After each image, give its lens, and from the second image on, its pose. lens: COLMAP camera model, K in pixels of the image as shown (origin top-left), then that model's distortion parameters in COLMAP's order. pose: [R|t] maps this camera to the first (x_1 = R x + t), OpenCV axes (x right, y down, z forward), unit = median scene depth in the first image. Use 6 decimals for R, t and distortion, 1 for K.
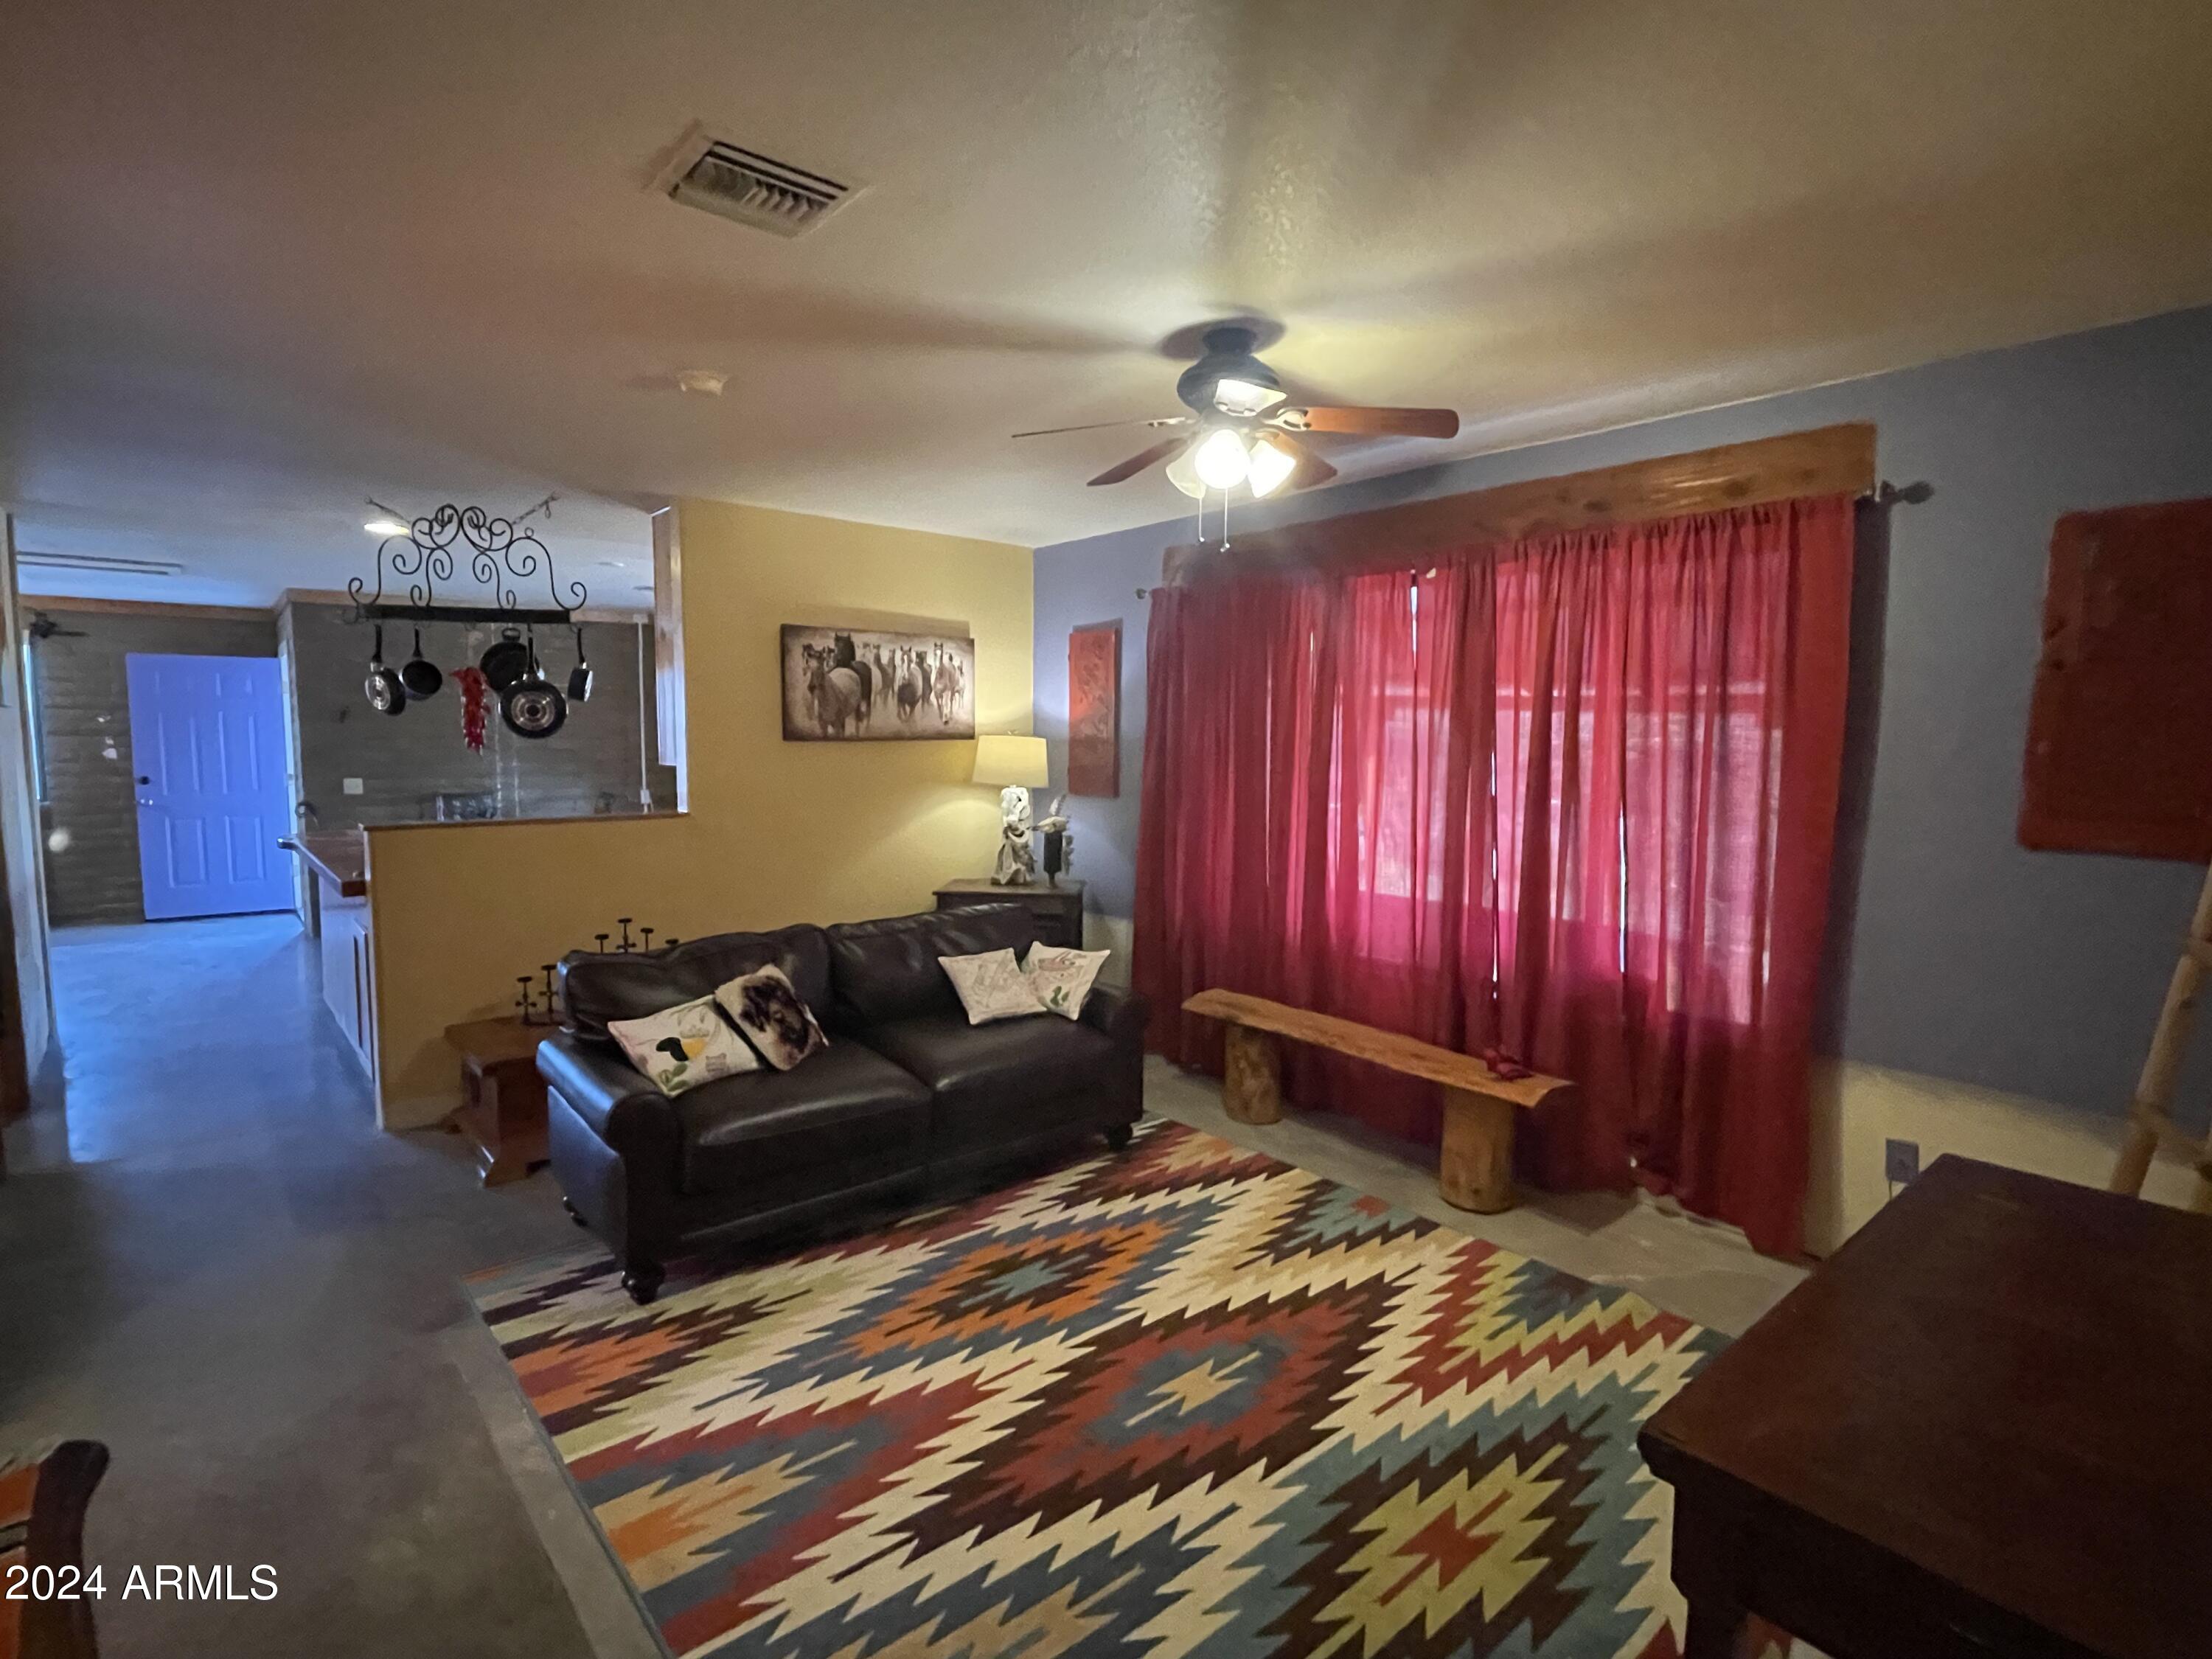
lens RADIAL K [[1089.2, 0, 1099.2], [0, 1089.2, 834.4], [0, 0, 1]] dist [-0.021460, 0.006091]
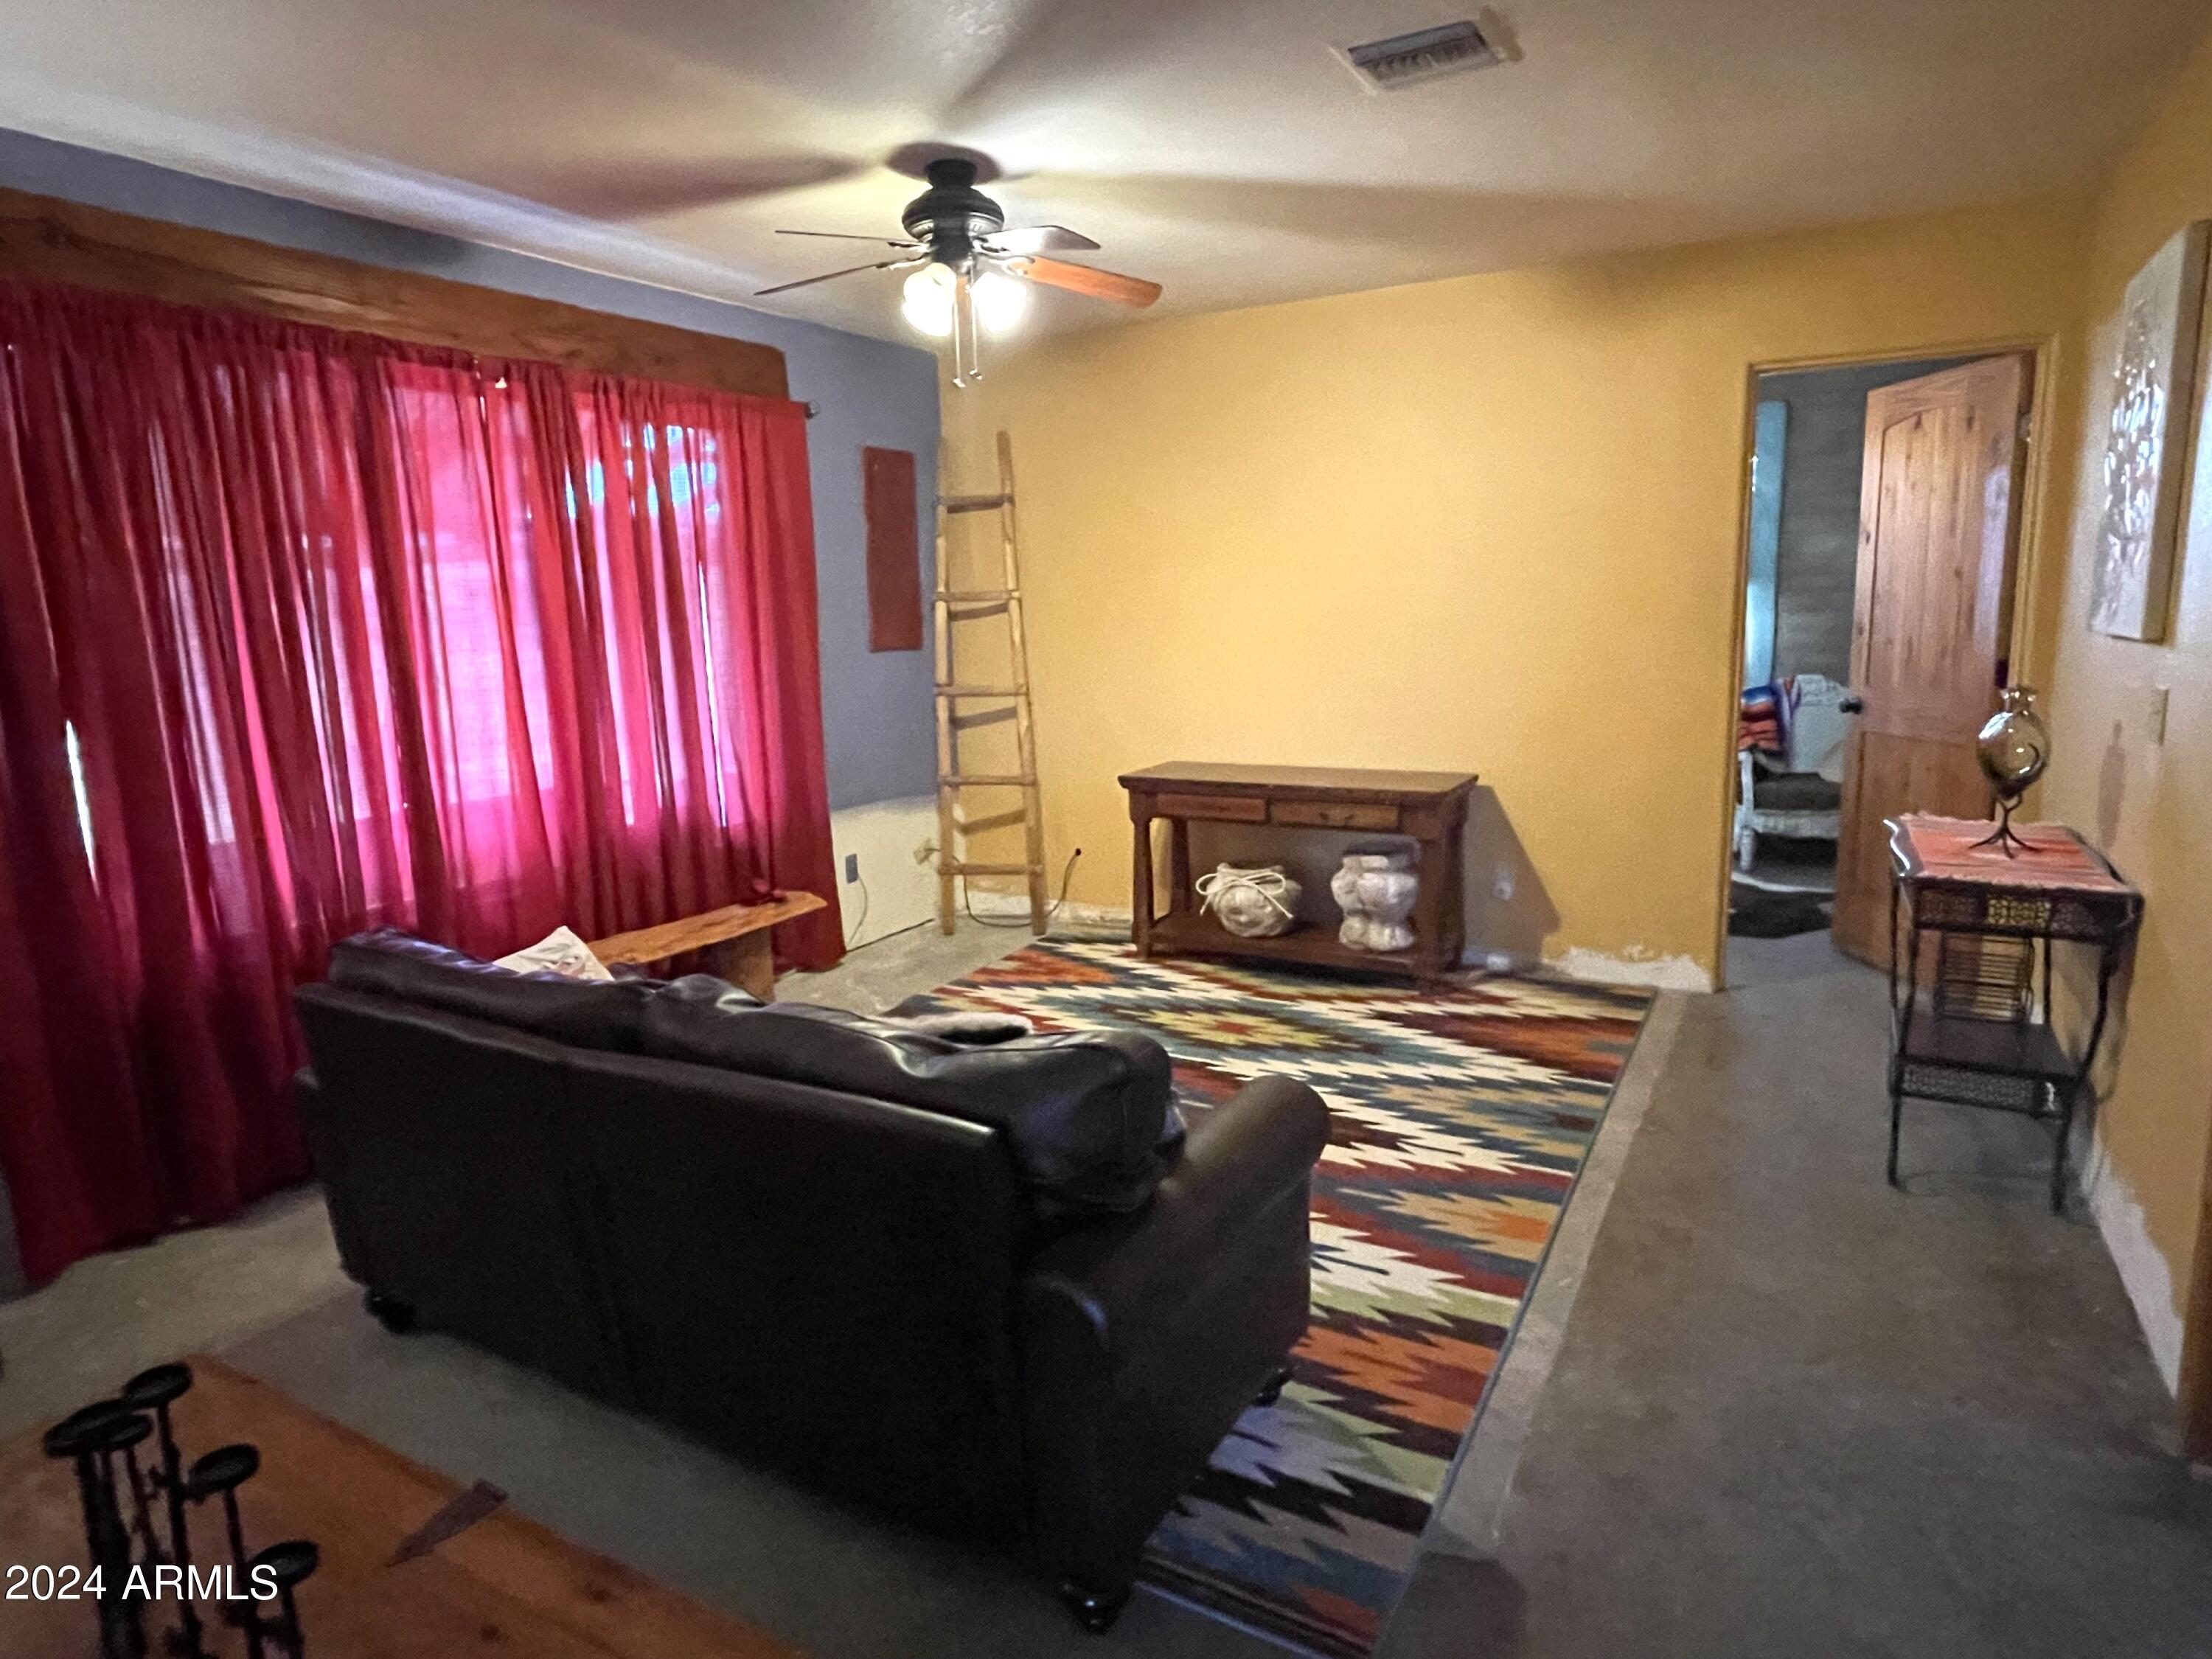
lens RADIAL K [[1297.2, 0, 1087.7], [0, 1297.2, 841.2], [0, 0, 1]] dist [-0.021113, 0.004447]
pose [[-0.341093, -0.170783, 0.924385, -0.962329], [0.112474, 0.968879, 0.220505, -0.088743], [-0.933276, 0.179182, -0.311270, 1.159863]]
